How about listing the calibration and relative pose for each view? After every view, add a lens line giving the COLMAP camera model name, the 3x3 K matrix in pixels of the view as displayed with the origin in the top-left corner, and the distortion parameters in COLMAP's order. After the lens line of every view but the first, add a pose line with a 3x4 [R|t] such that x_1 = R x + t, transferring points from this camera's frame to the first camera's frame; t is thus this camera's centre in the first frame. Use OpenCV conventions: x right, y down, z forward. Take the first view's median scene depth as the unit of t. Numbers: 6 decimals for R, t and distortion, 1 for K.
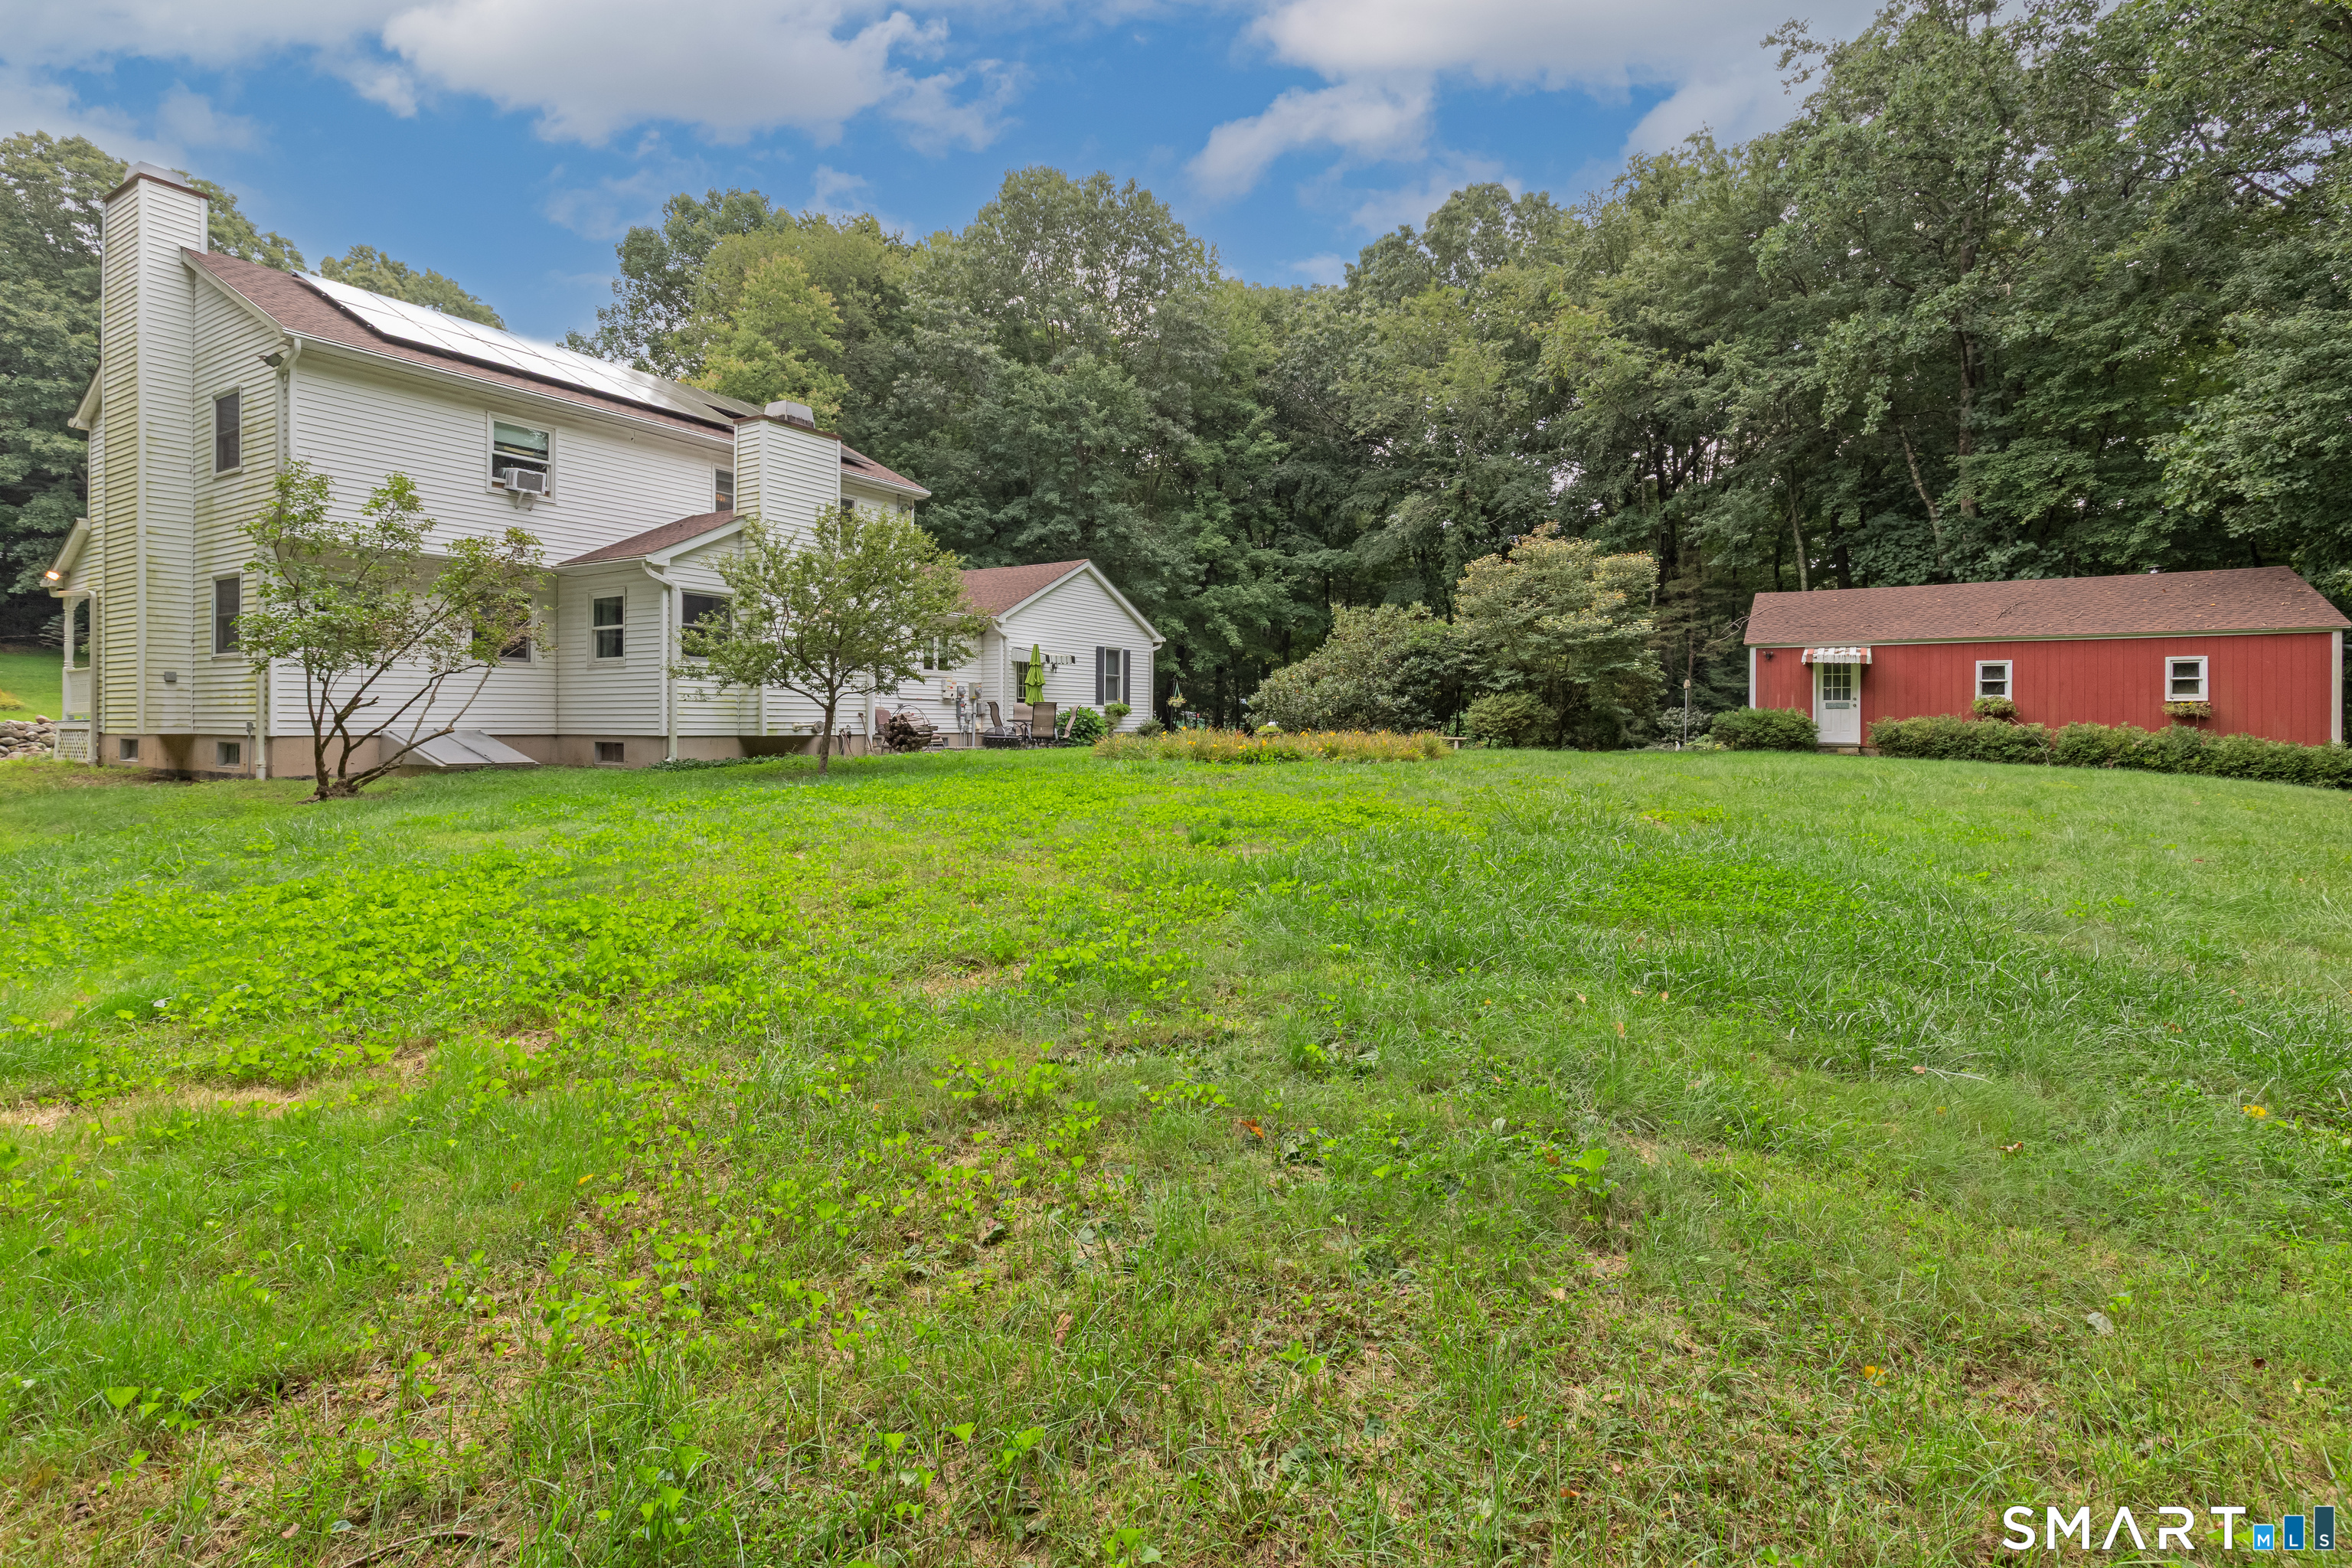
lens RADIAL K [[1074.7, 0, 1174.1], [0, 1074.7, 710.1], [0, 0, 1]] dist [0.001333, 0.000842]
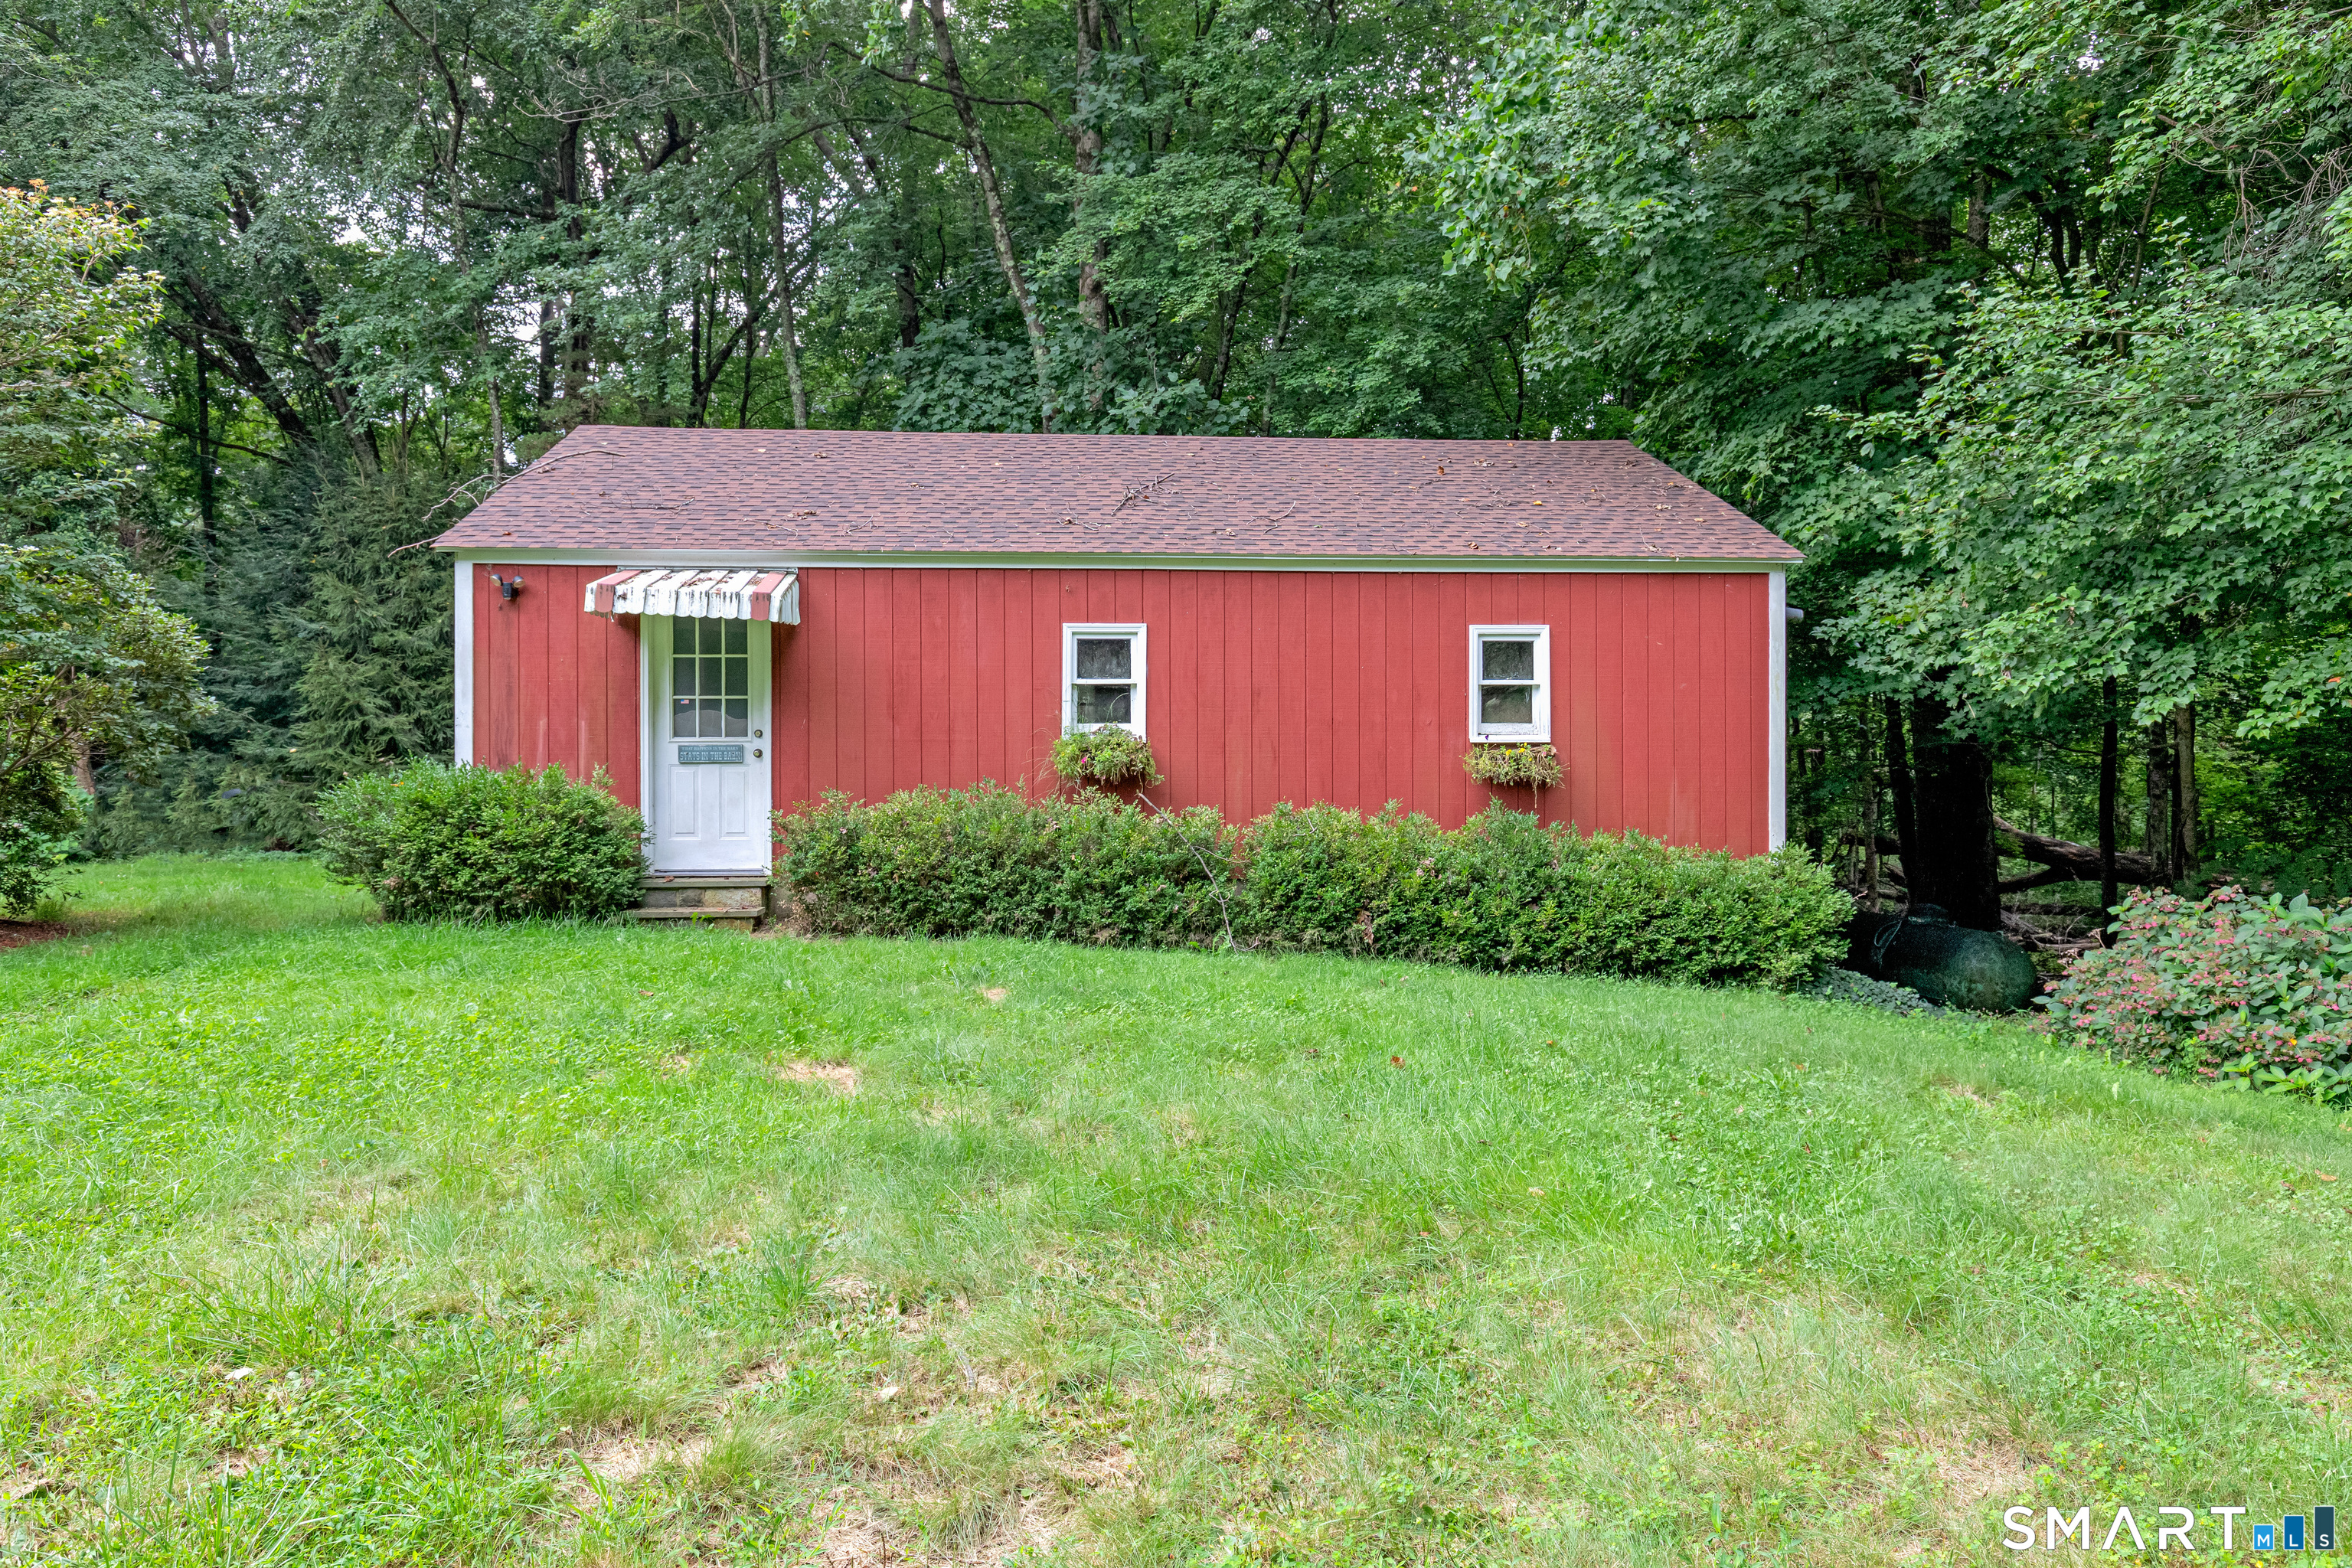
lens RADIAL K [[1674.6, 0, 1176.0], [0, 1674.6, 784.0], [0, 0, 1]] dist [0.000150, 0.000053]
pose [[0.790401, -0.025586, 0.612056, 0.431913], [0.000315, 0.999144, 0.041361, -0.016043], [-0.612590, -0.032499, 0.789732, 0.537941]]
